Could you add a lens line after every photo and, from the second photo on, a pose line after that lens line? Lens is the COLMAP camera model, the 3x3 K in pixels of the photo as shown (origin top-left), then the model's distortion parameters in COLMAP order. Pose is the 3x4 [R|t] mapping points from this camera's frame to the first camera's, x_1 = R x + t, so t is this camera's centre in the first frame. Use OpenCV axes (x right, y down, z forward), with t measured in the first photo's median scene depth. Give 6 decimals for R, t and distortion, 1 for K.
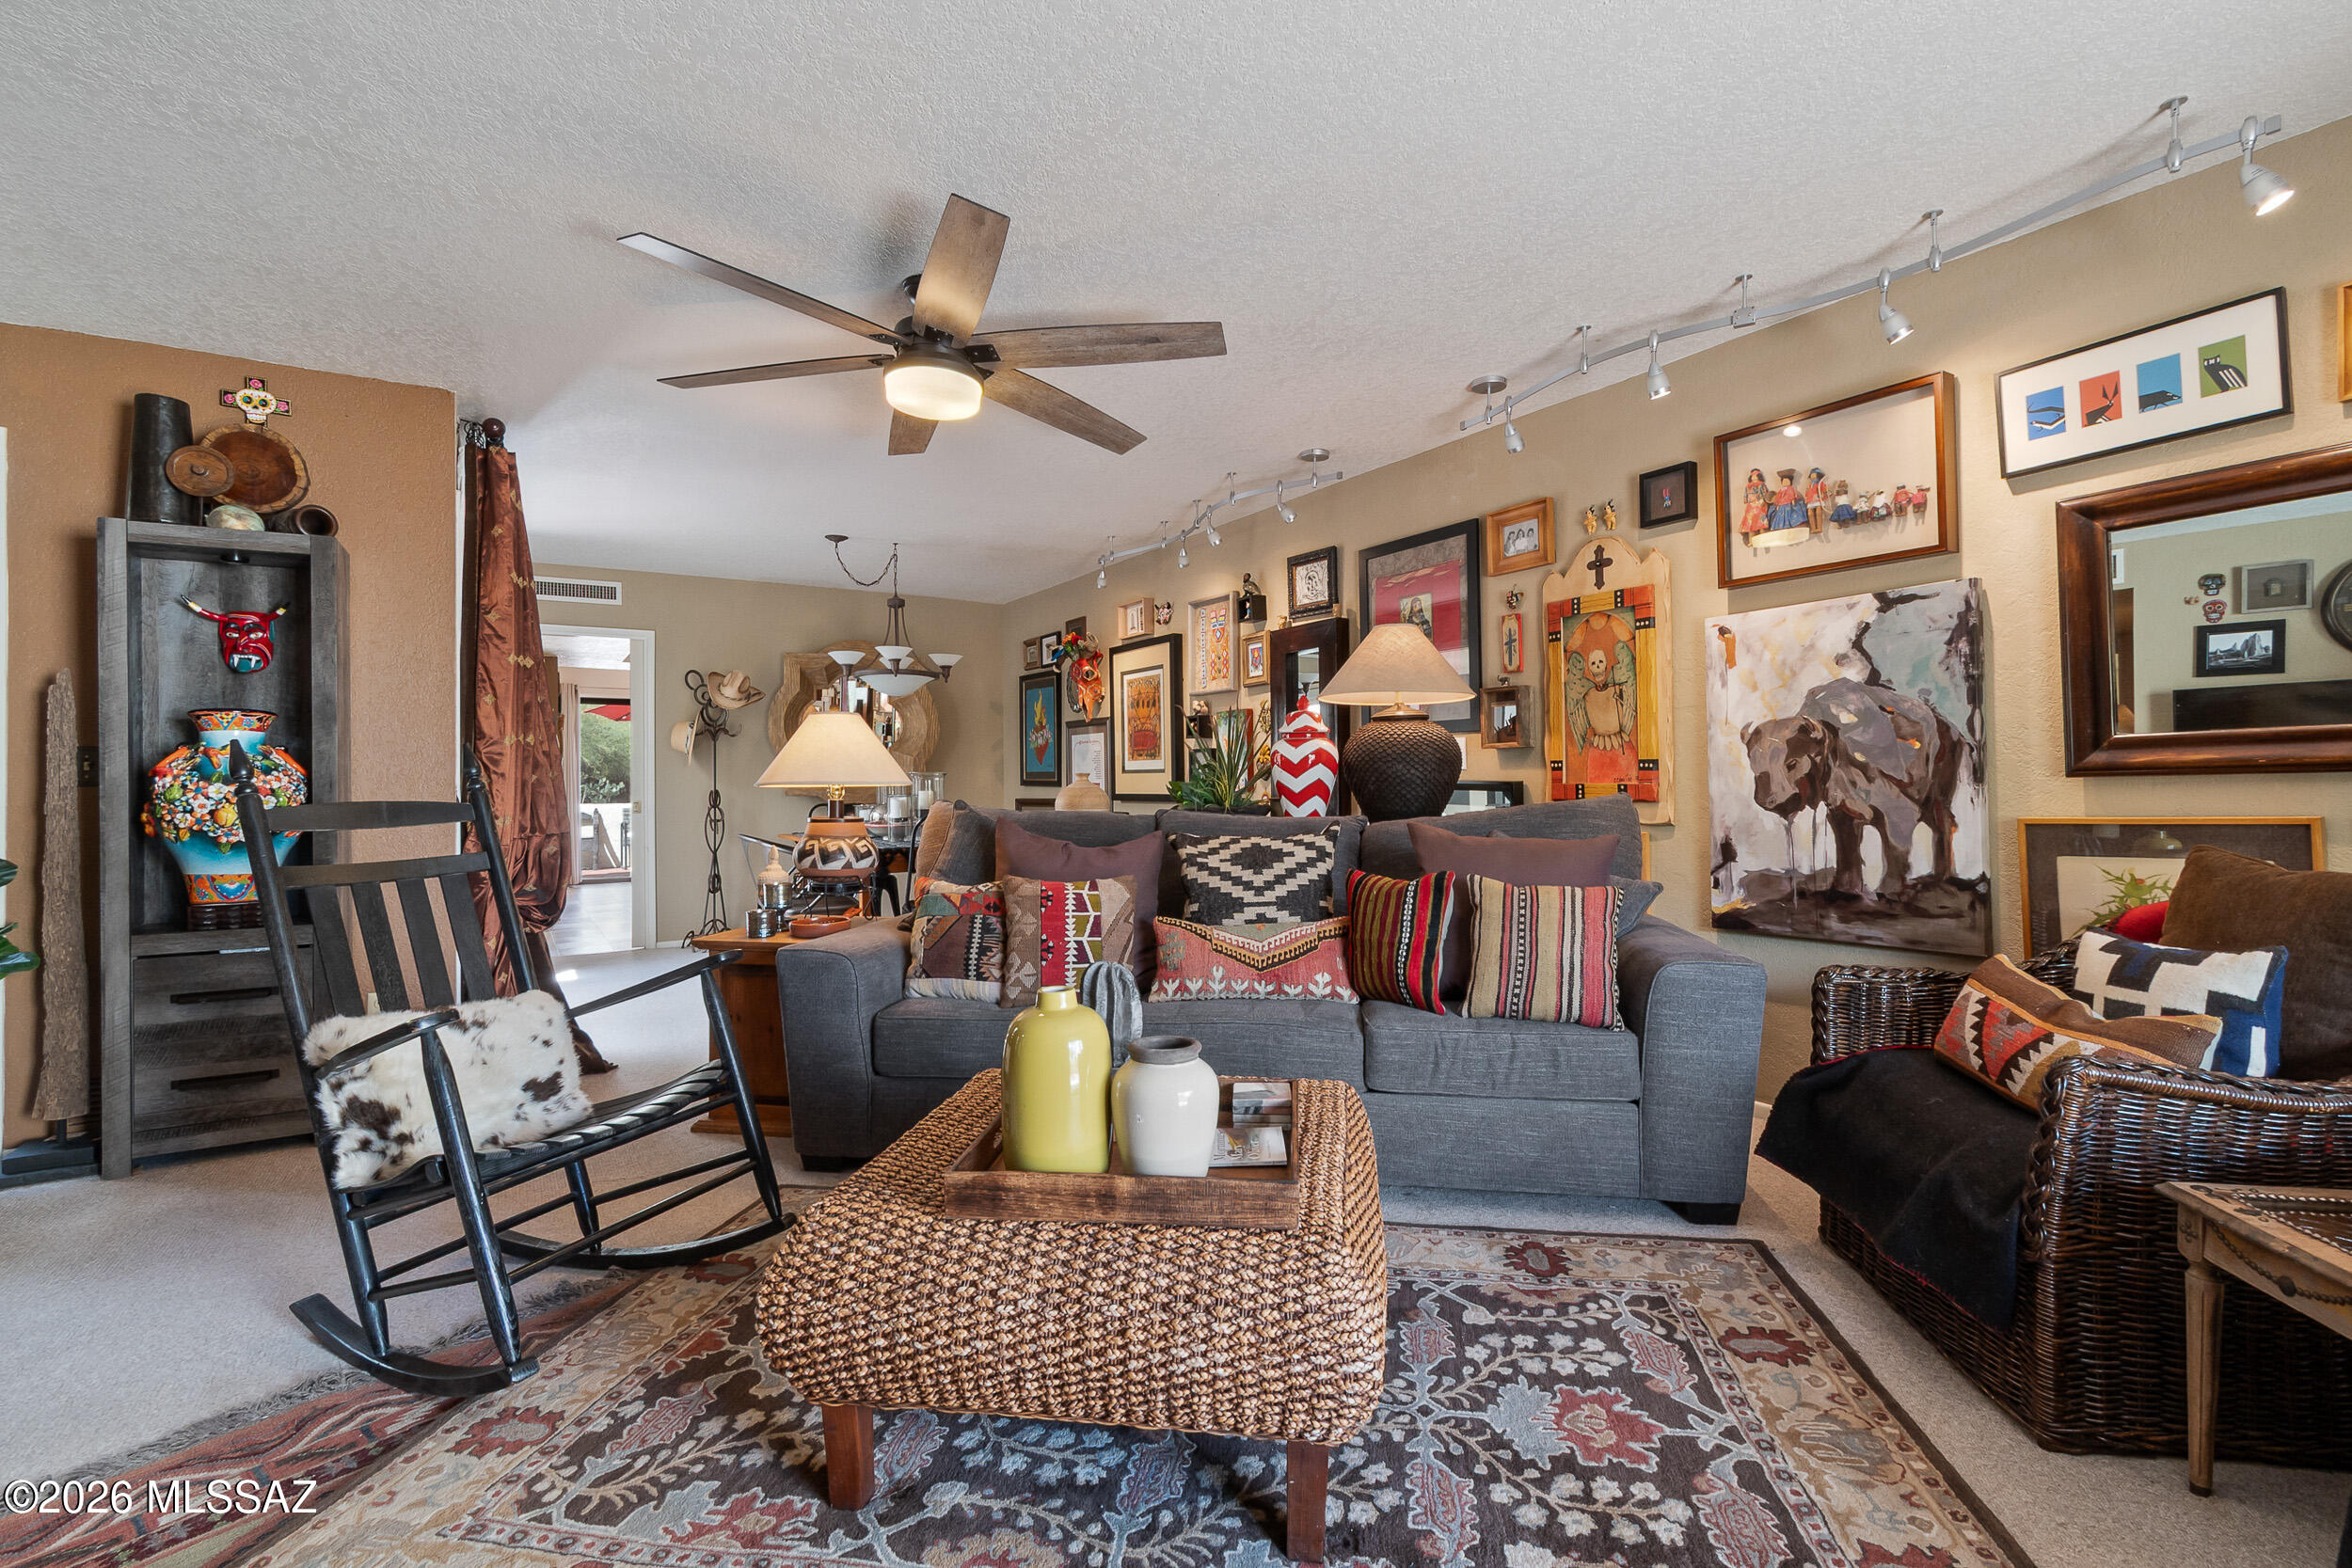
lens RADIAL K [[1053.7, 0, 1177.6], [0, 1053.7, 783.7], [0, 0, 1]] dist [-0.000116, -0.000473]
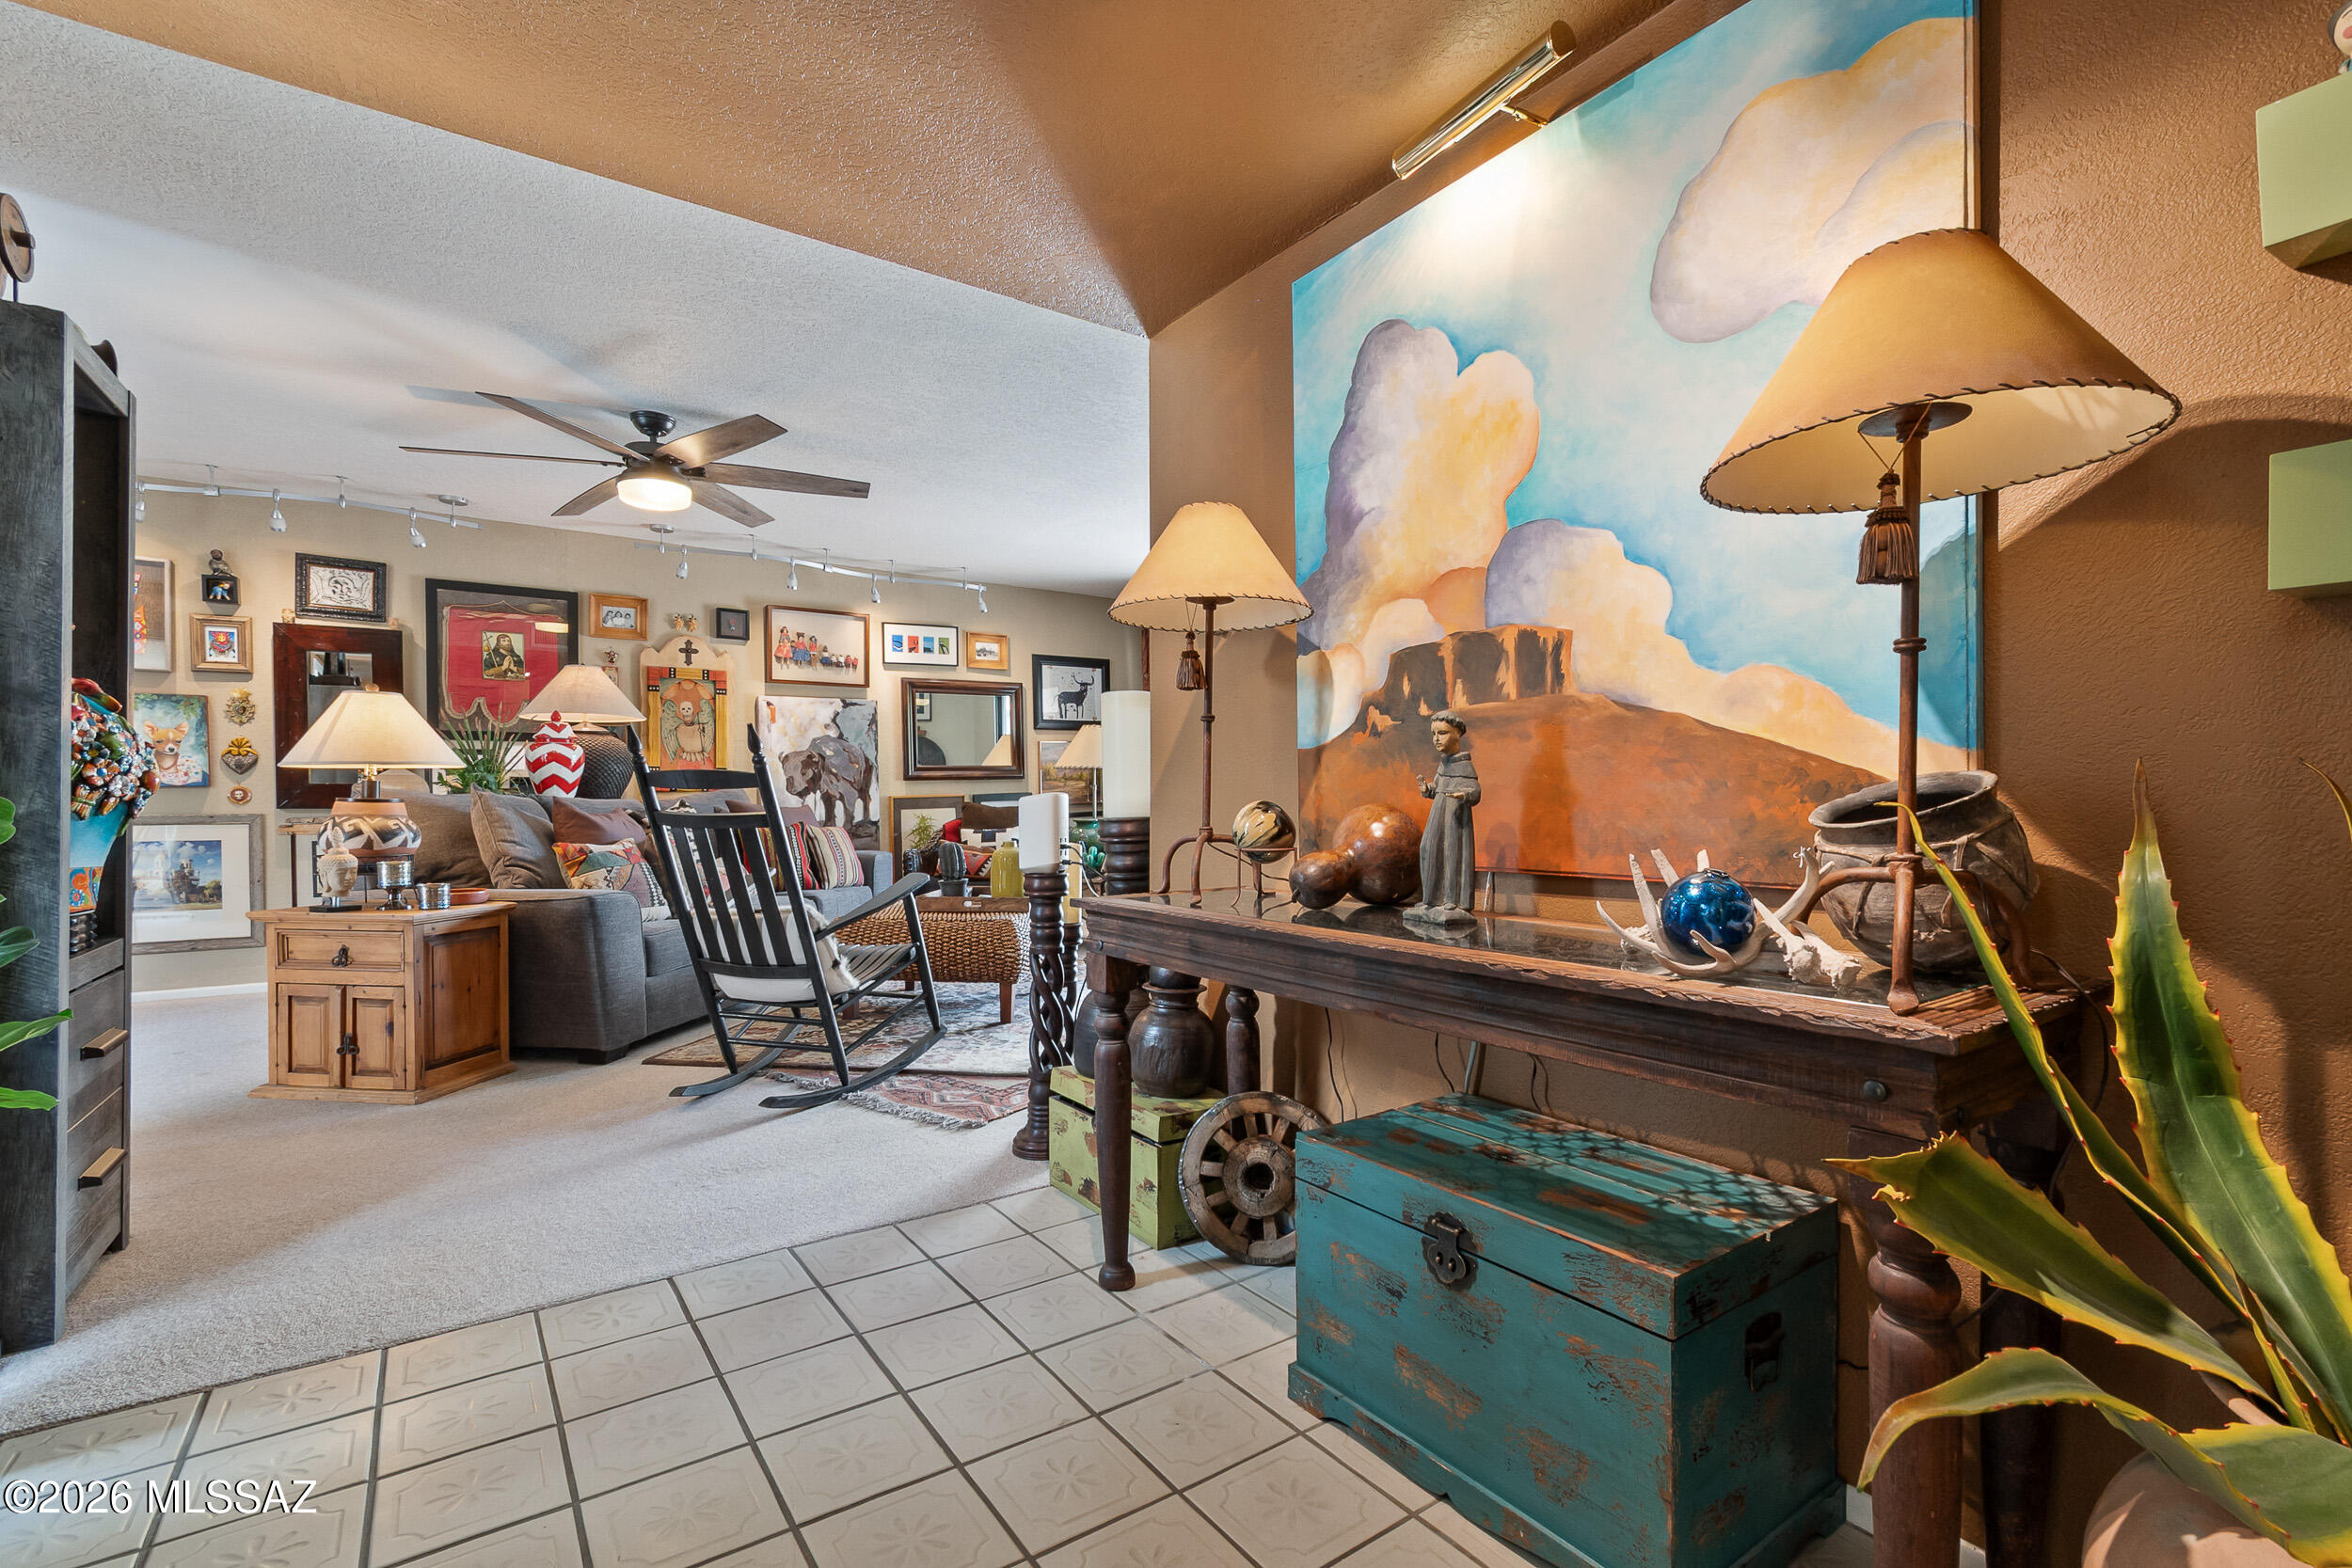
lens RADIAL K [[1060.3, 0, 1233.9], [0, 1060.3, 800.1], [0, 0, 1]] dist [0.000339, 0.000004]
pose [[-0.074081, 0.000741, 0.997252, -1.411483], [0.001207, 0.999999, -0.000654, 0.034221], [-0.997251, 0.001155, -0.074082, 0.263165]]
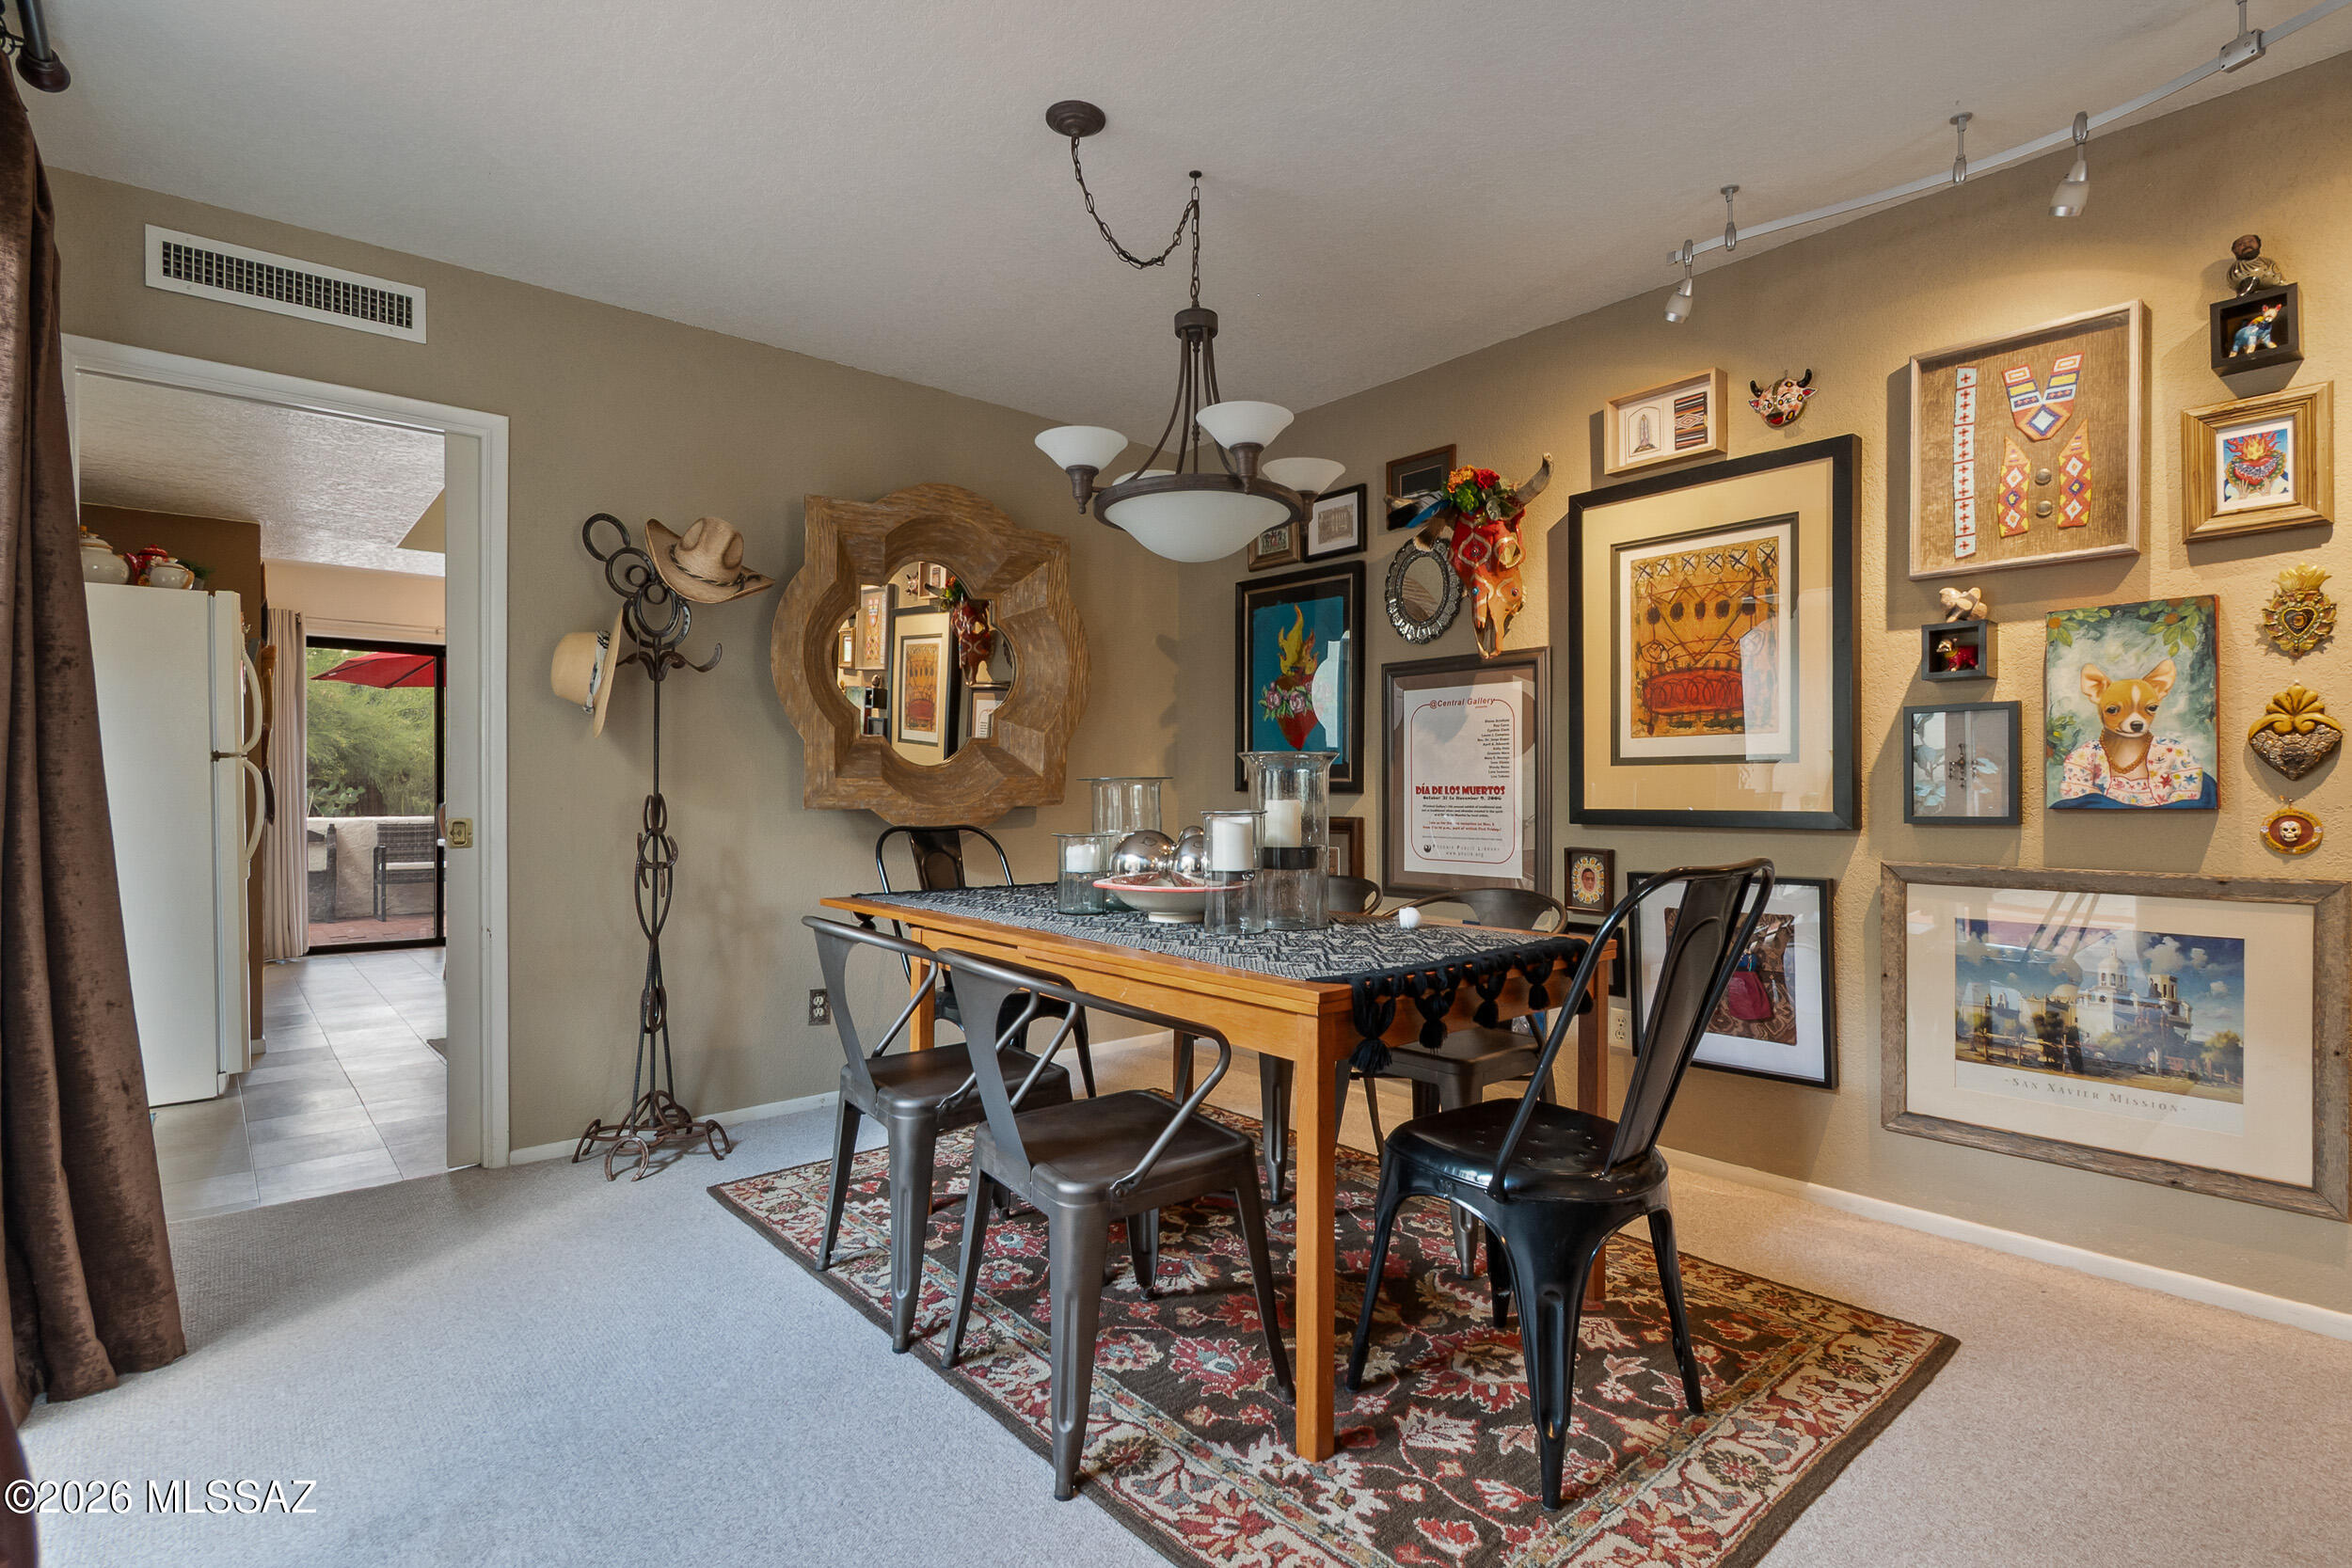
lens RADIAL K [[1124.4, 0, 1175.4], [0, 1124.4, 808.6], [0, 0, 1]] dist [0.000181, -0.000294]
pose [[0.989534, 0.005875, 0.144181, -0.566736], [-0.007559, 0.999909, 0.011134, 0.009668], [-0.144102, -0.012108, 0.989489, 0.983745]]
